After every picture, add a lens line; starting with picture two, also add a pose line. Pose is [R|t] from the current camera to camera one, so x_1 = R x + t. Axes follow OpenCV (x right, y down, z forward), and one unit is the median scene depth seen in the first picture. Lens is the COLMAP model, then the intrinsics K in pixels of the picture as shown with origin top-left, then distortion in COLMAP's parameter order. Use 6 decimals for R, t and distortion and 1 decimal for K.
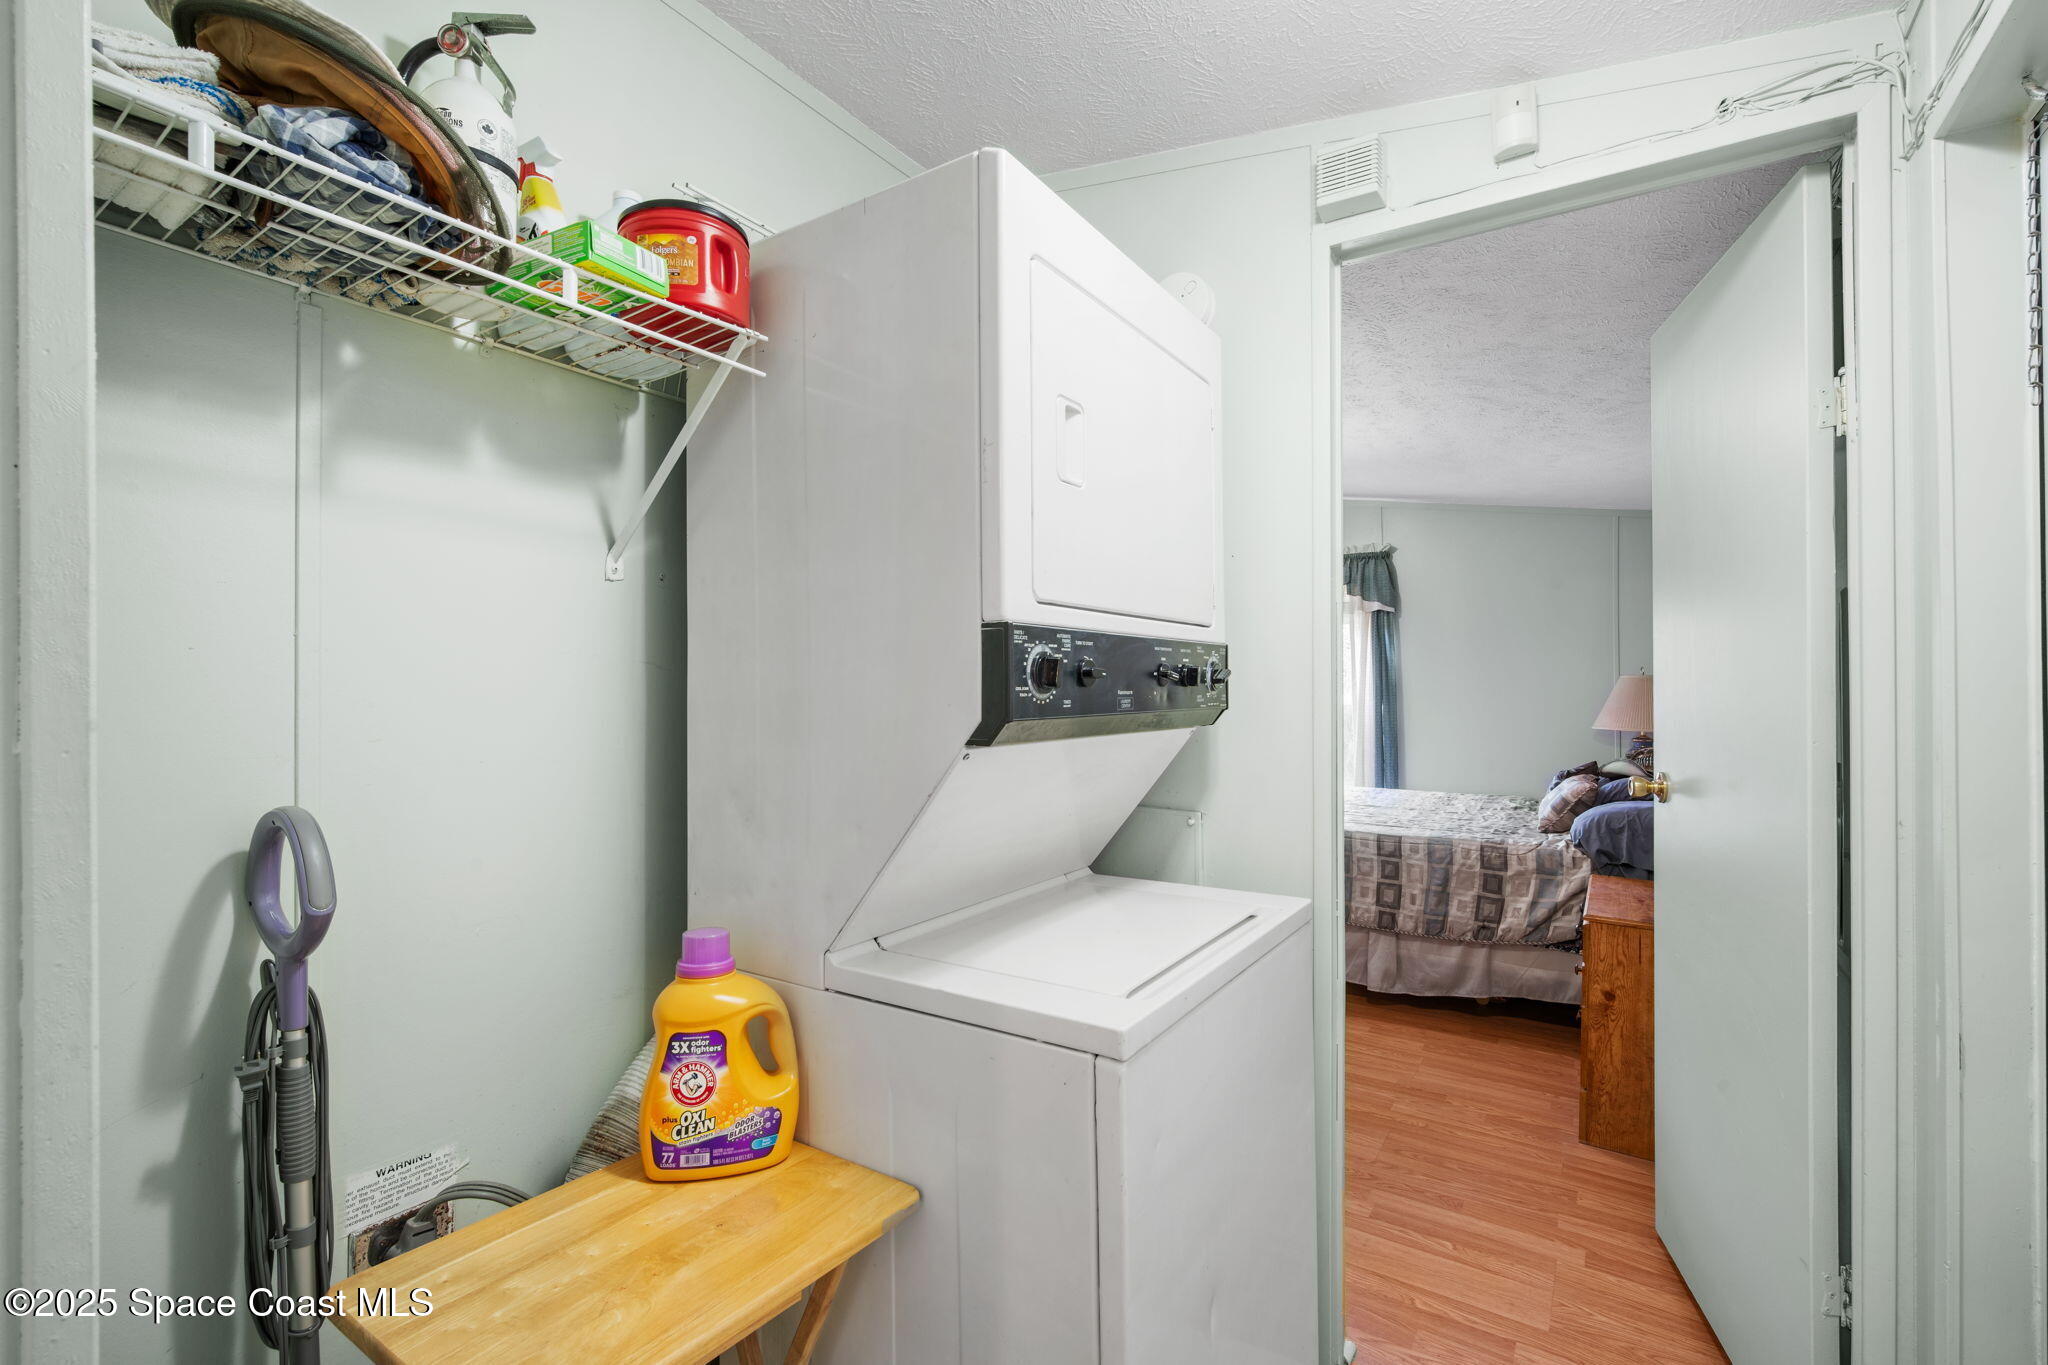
lens RADIAL K [[894.1, 0, 1010.1], [0, 894.1, 681.9], [0, 0, 1]] dist [0.003606, 0.000664]
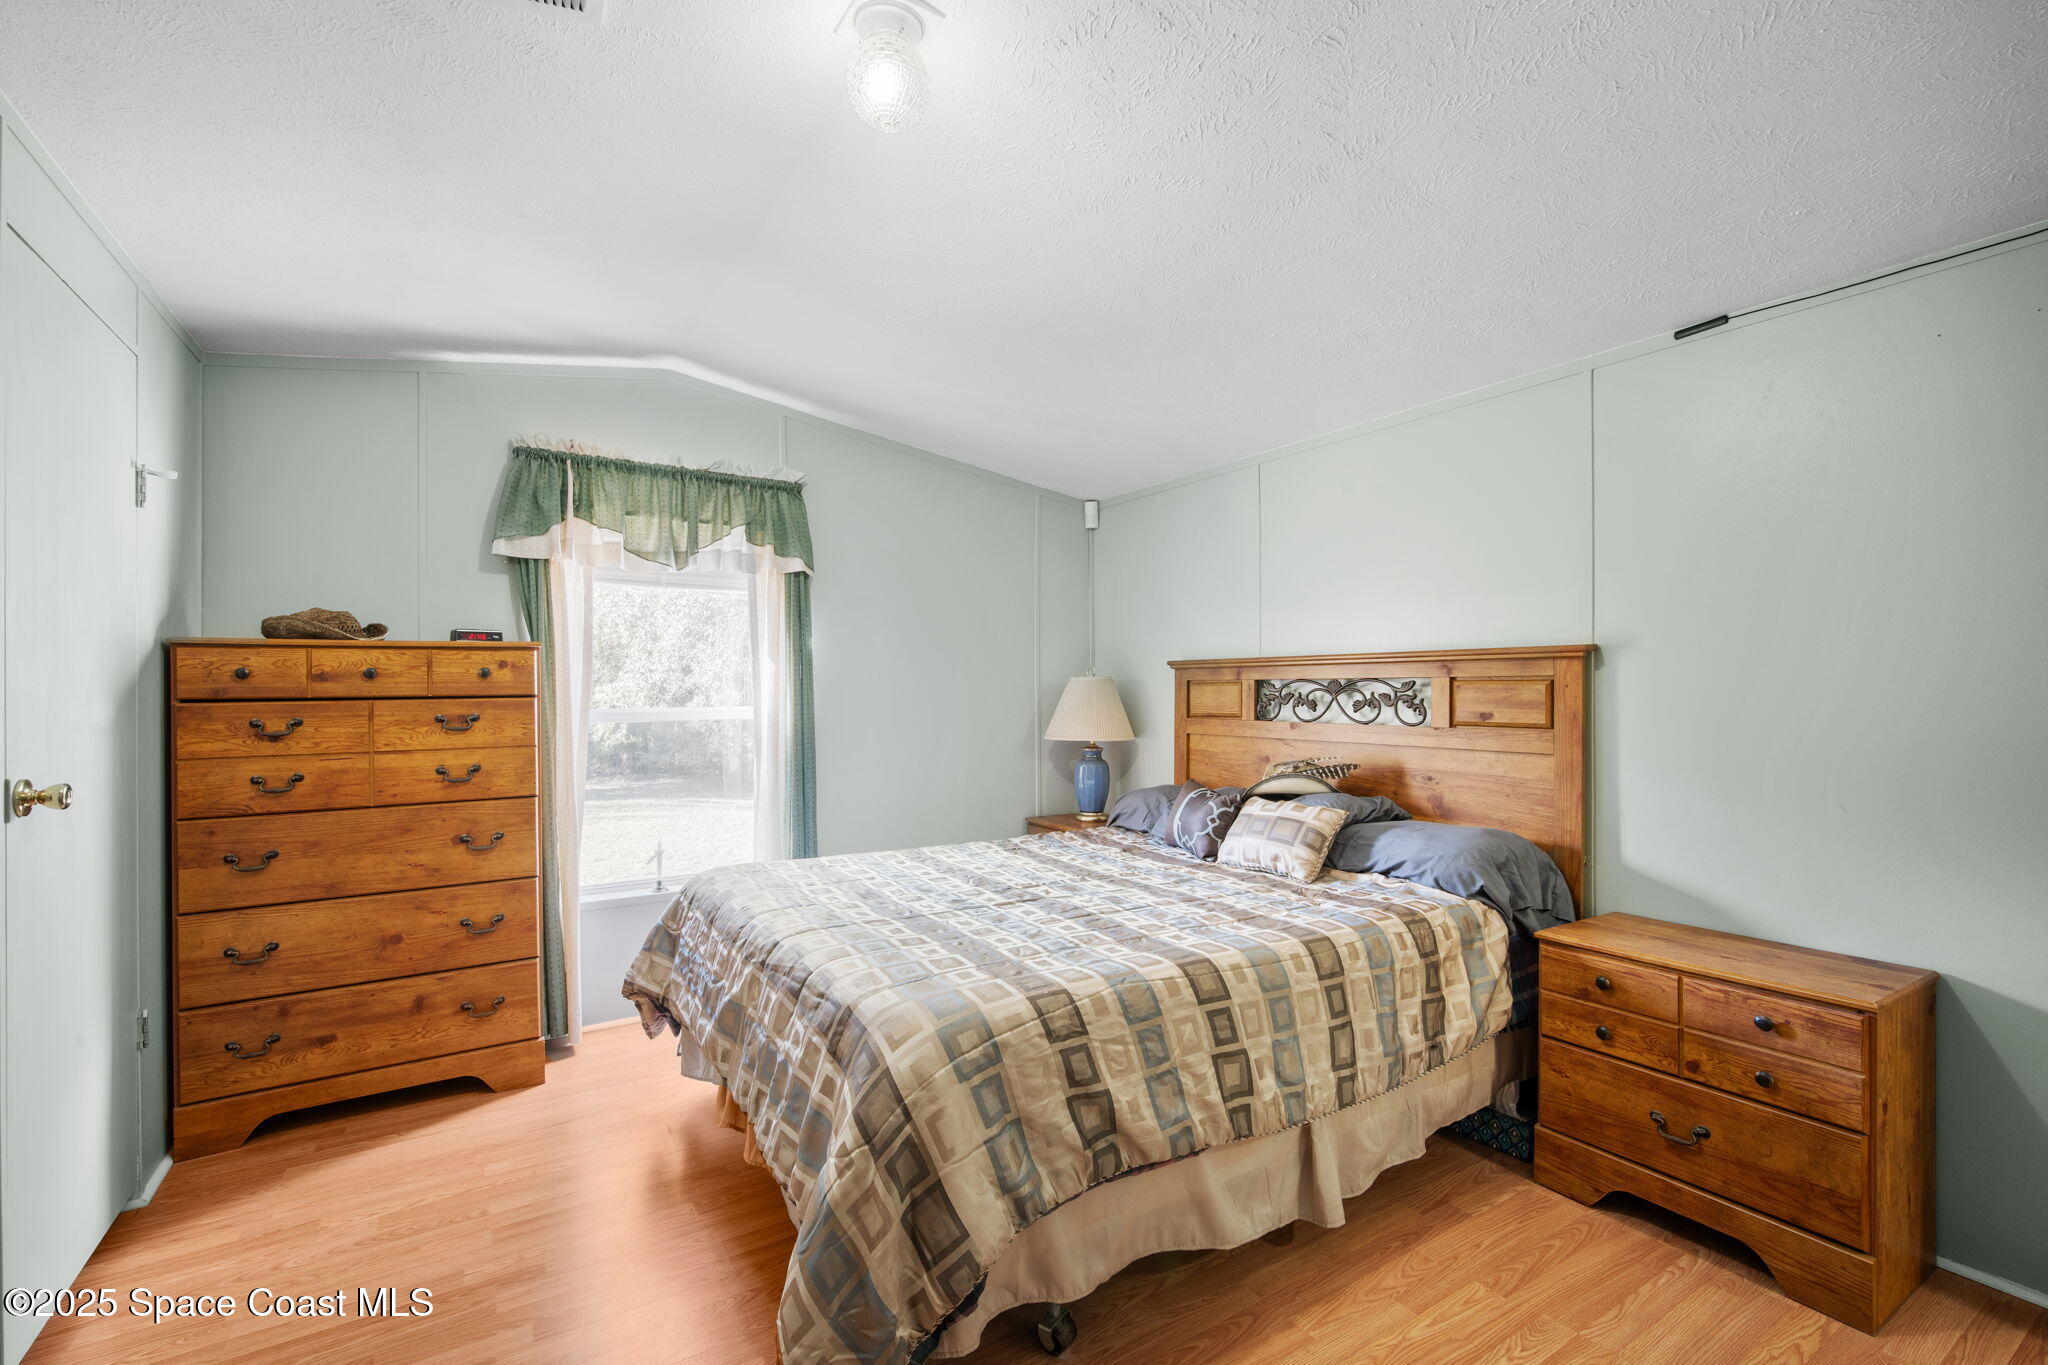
lens RADIAL K [[894.1, 0, 1017.7], [0, 894.1, 696.1], [0, 0, 1]] dist [0.003606, 0.000664]
pose [[0.404924, -0.006350, 0.914328, -0.191516], [0.003326, 0.999979, 0.005472, 0.010255], [-0.914344, 0.000825, 0.404937, 0.982886]]
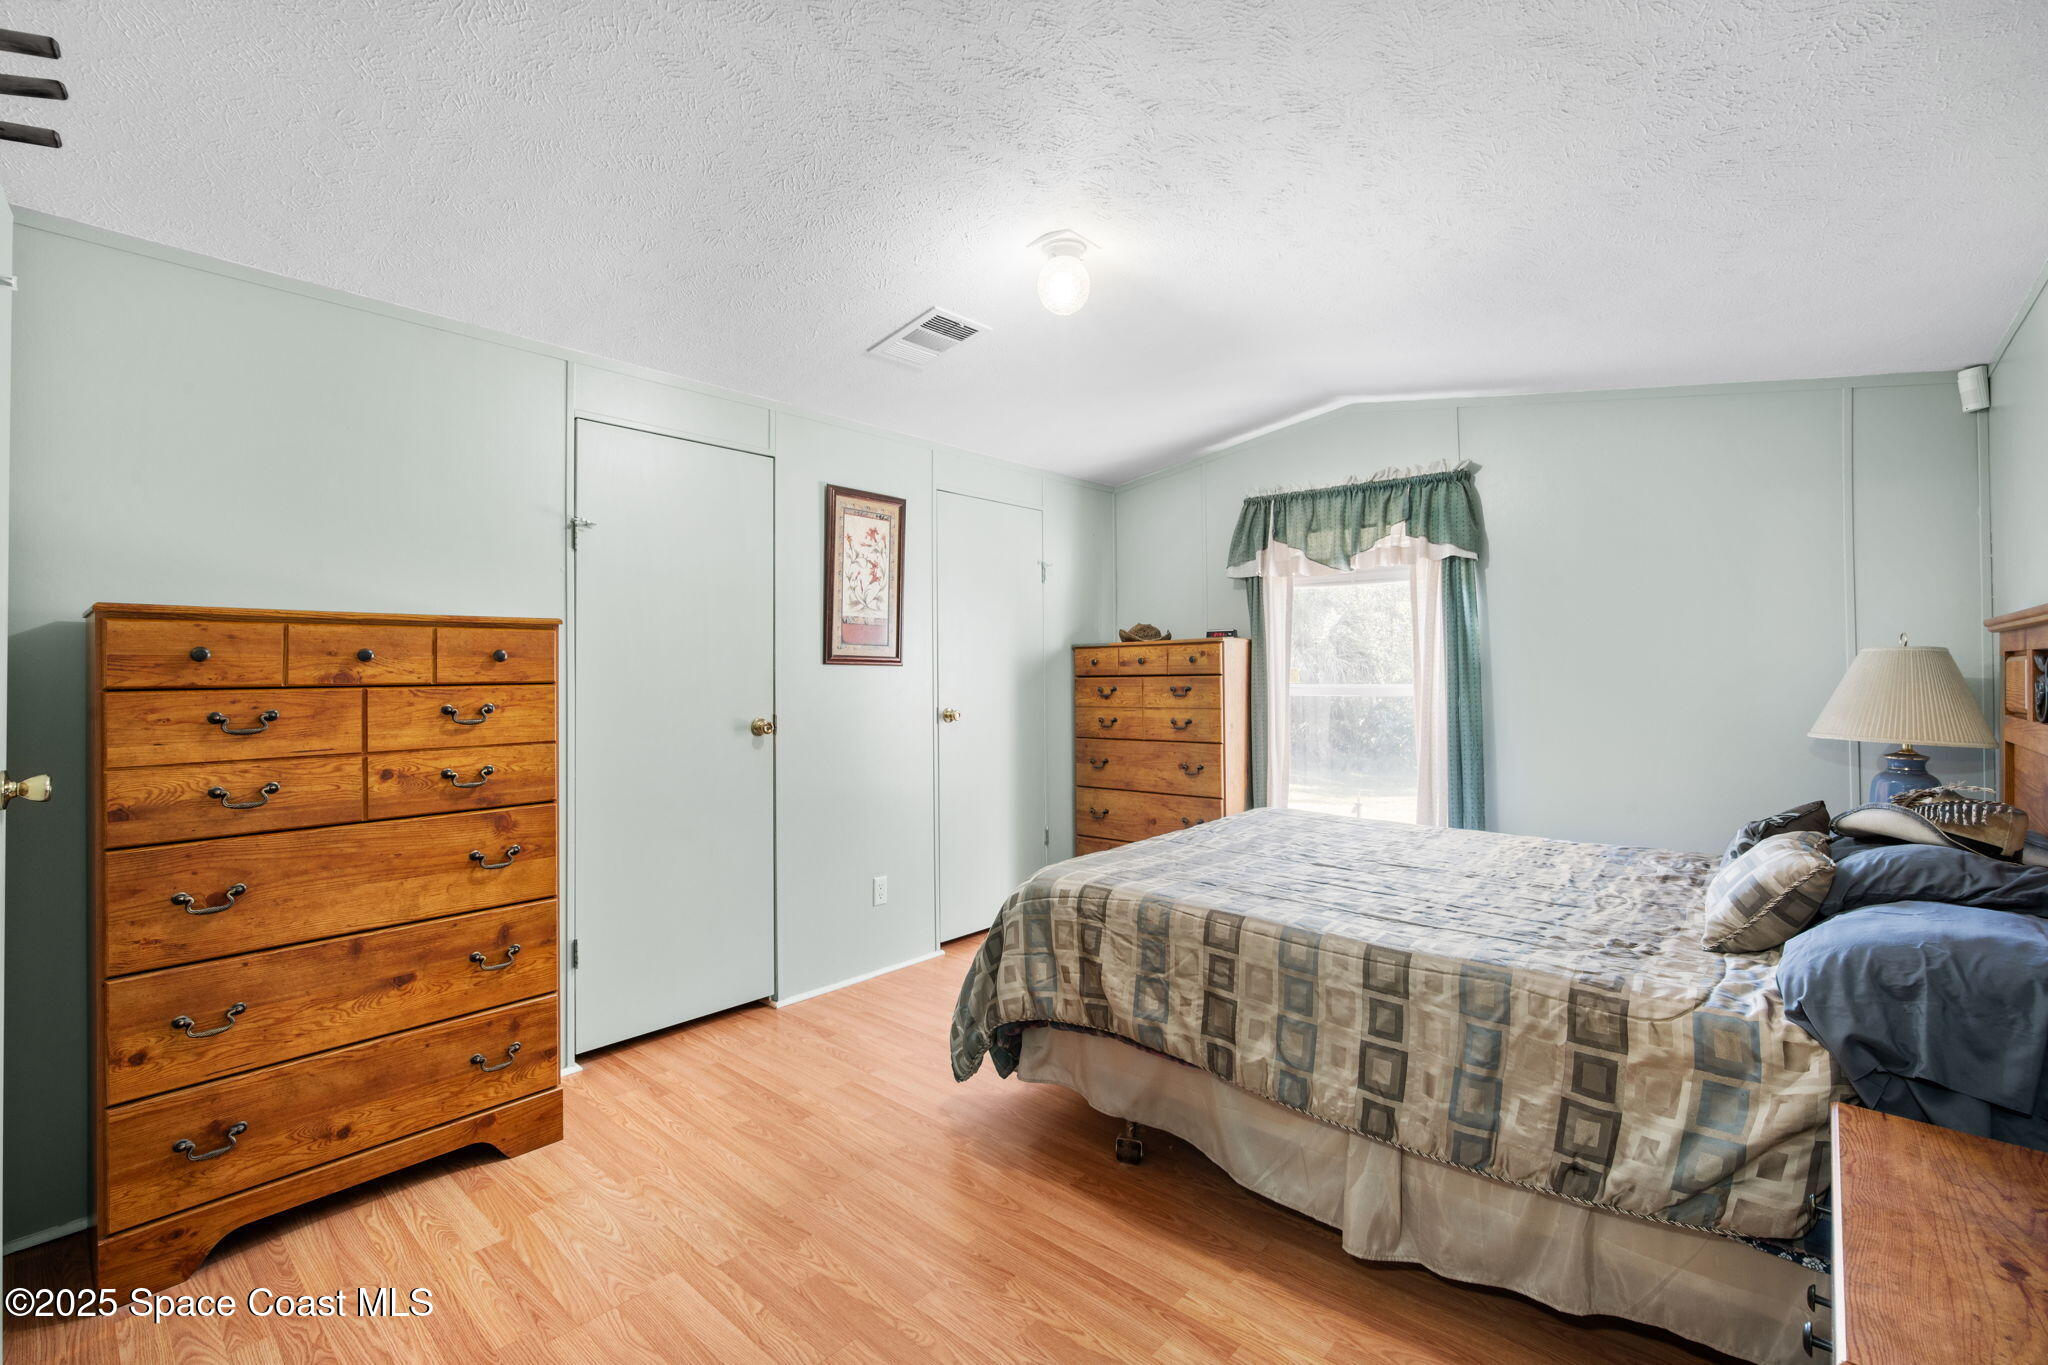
lens RADIAL K [[894.1, 0, 1014.9], [0, 894.1, 673.7], [0, 0, 1]] dist [0.003606, 0.000664]
pose [[0.990901, -0.002584, -0.134569, 0.291879], [0.002490, 0.999997, -0.000862, 0.012254], [0.134570, 0.000519, 0.990904, 0.476899]]
